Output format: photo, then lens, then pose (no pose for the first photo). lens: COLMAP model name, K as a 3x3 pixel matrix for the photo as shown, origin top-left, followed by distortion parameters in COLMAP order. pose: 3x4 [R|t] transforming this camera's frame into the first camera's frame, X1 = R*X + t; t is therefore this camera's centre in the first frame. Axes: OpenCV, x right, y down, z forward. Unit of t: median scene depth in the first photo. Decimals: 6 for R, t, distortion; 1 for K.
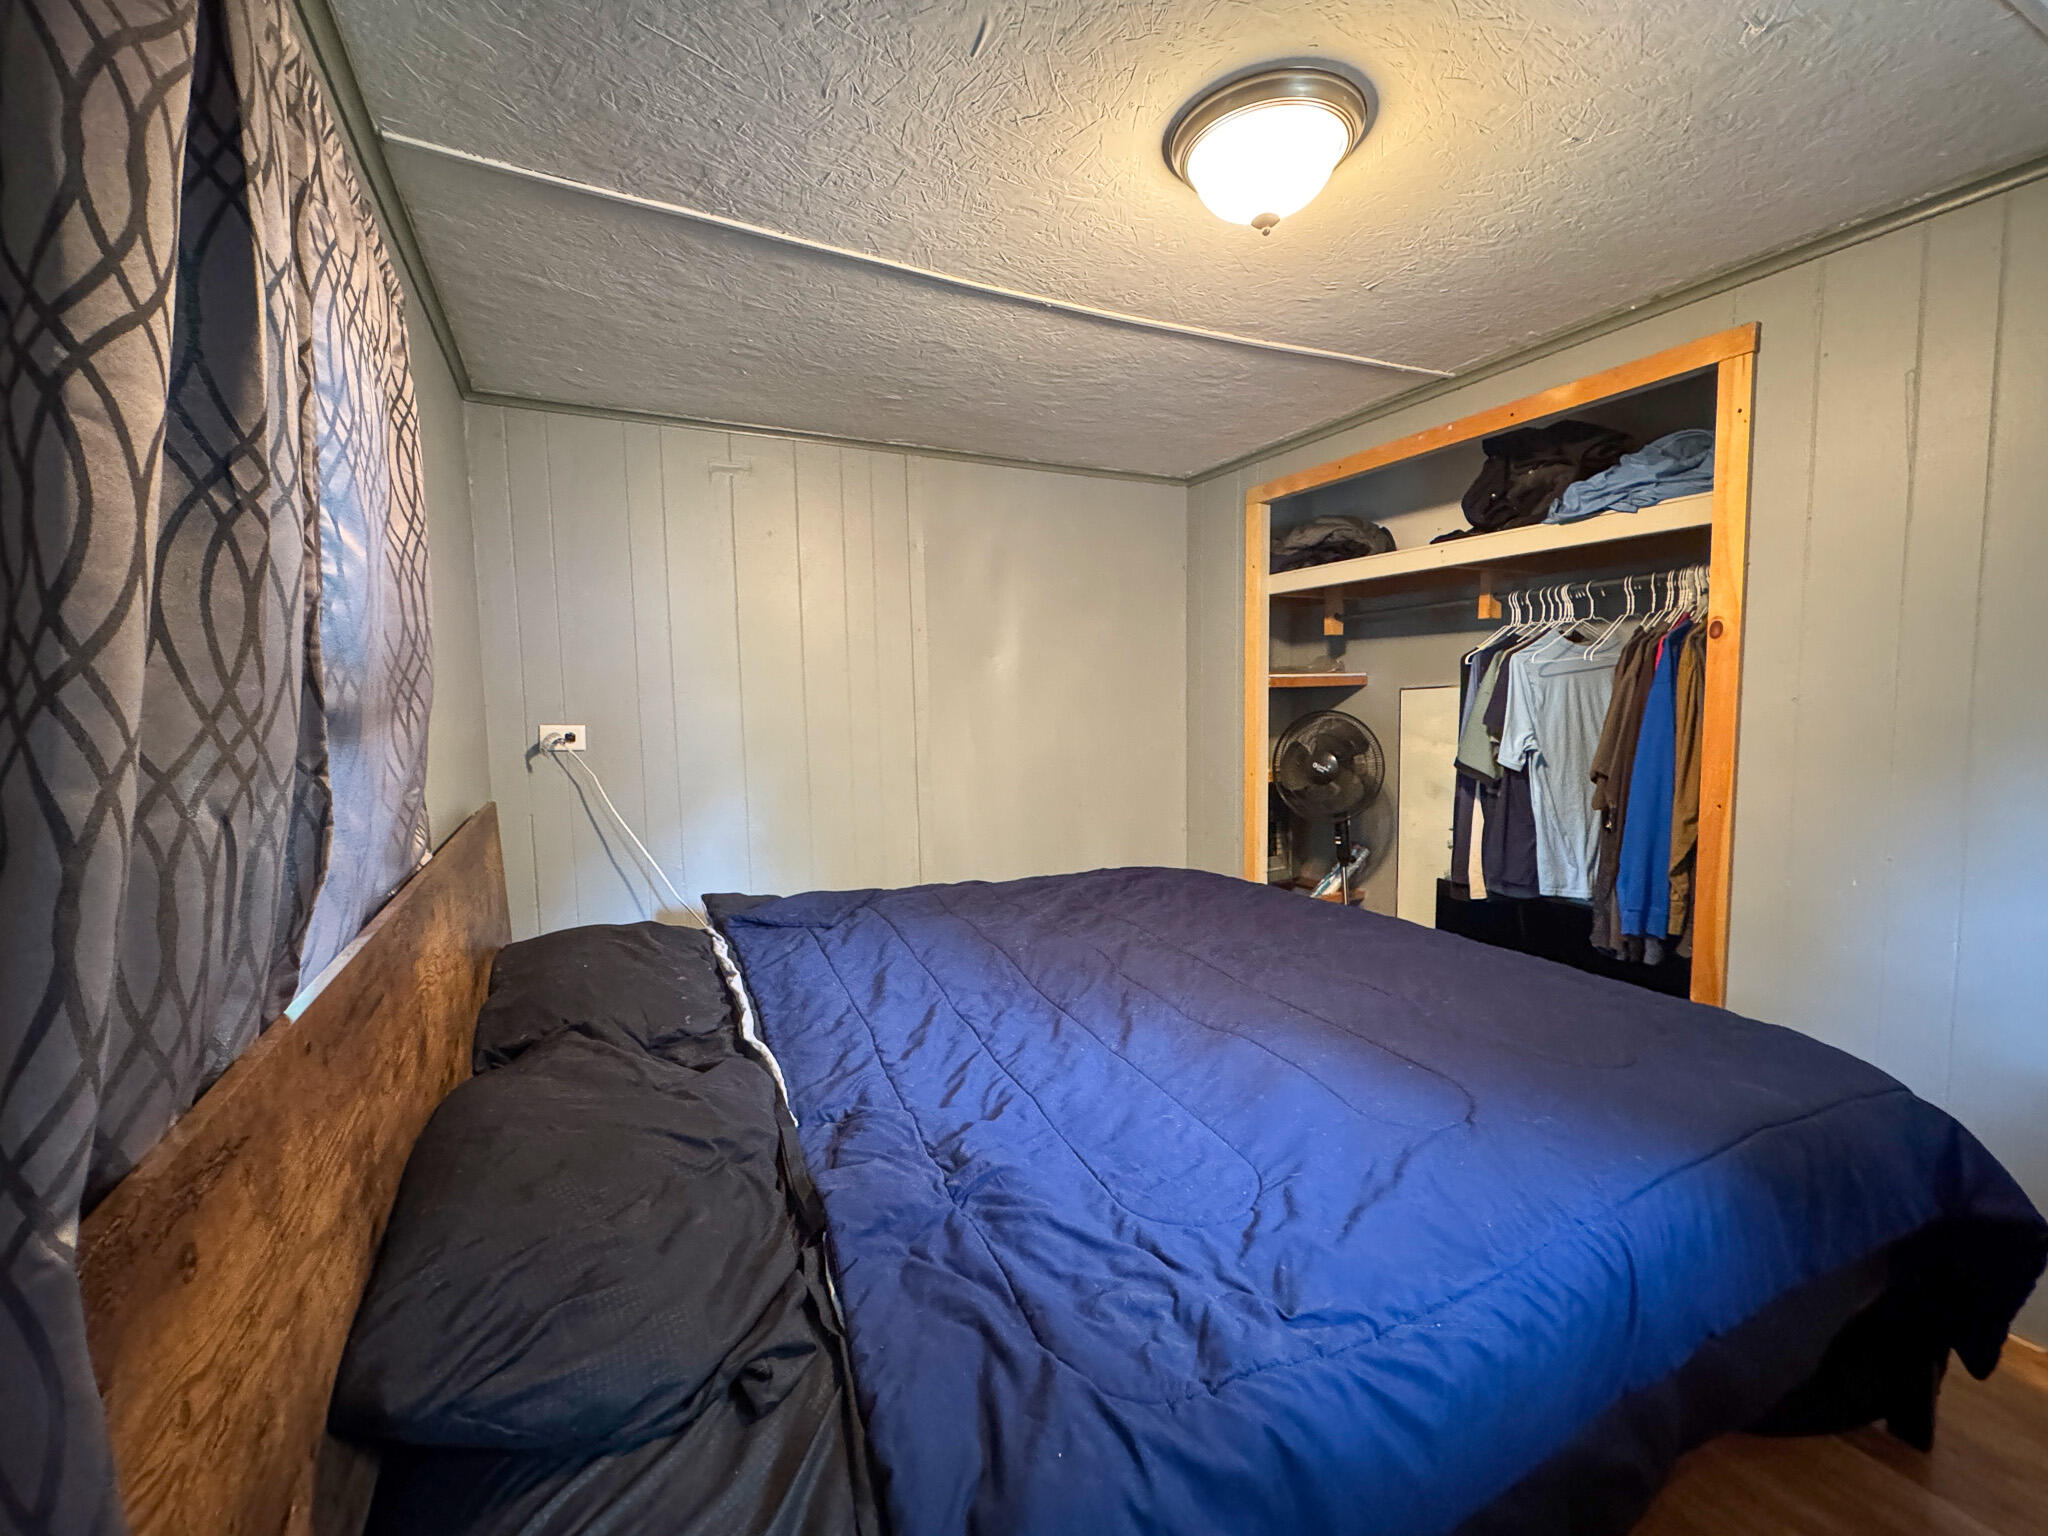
lens RADIAL K [[859.1, 0, 1023.4], [0, 859.1, 765.2], [0, 0, 1]] dist [0.000770, 0.000071]
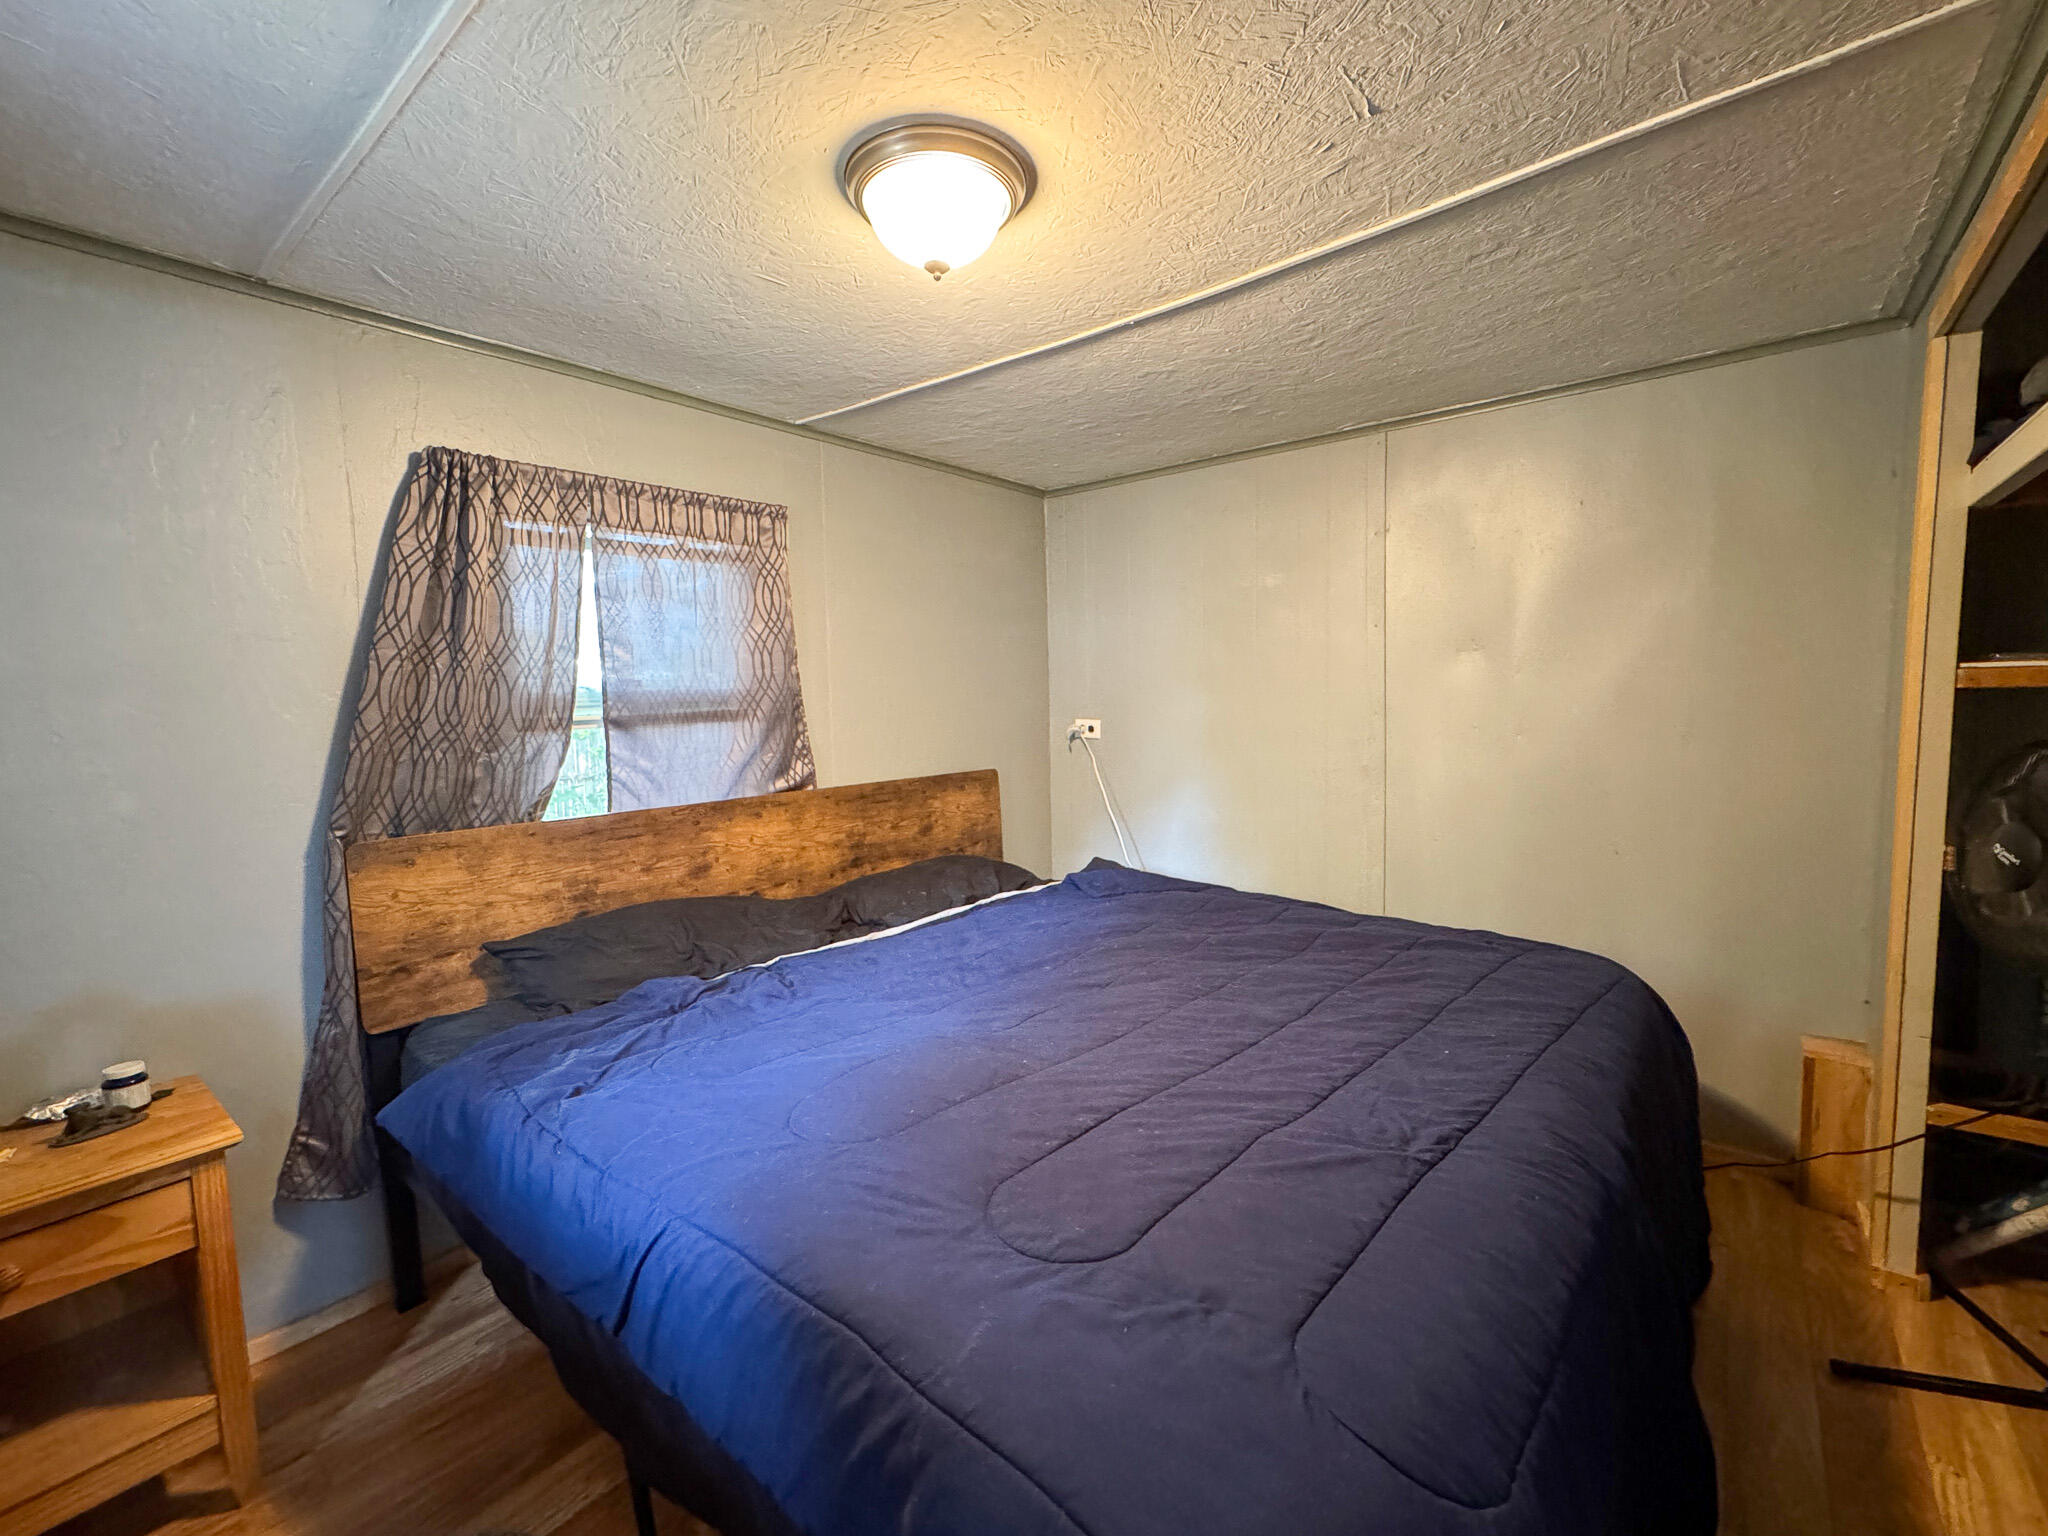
lens RADIAL K [[859.1, 0, 1020.8], [0, 859.1, 767.1], [0, 0, 1]] dist [0.000770, 0.000071]
pose [[0.398505, 0.085918, -0.913133, 1.078363], [-0.062644, 0.995827, 0.066360, -0.088086], [0.915024, 0.030758, 0.402224, 0.567136]]
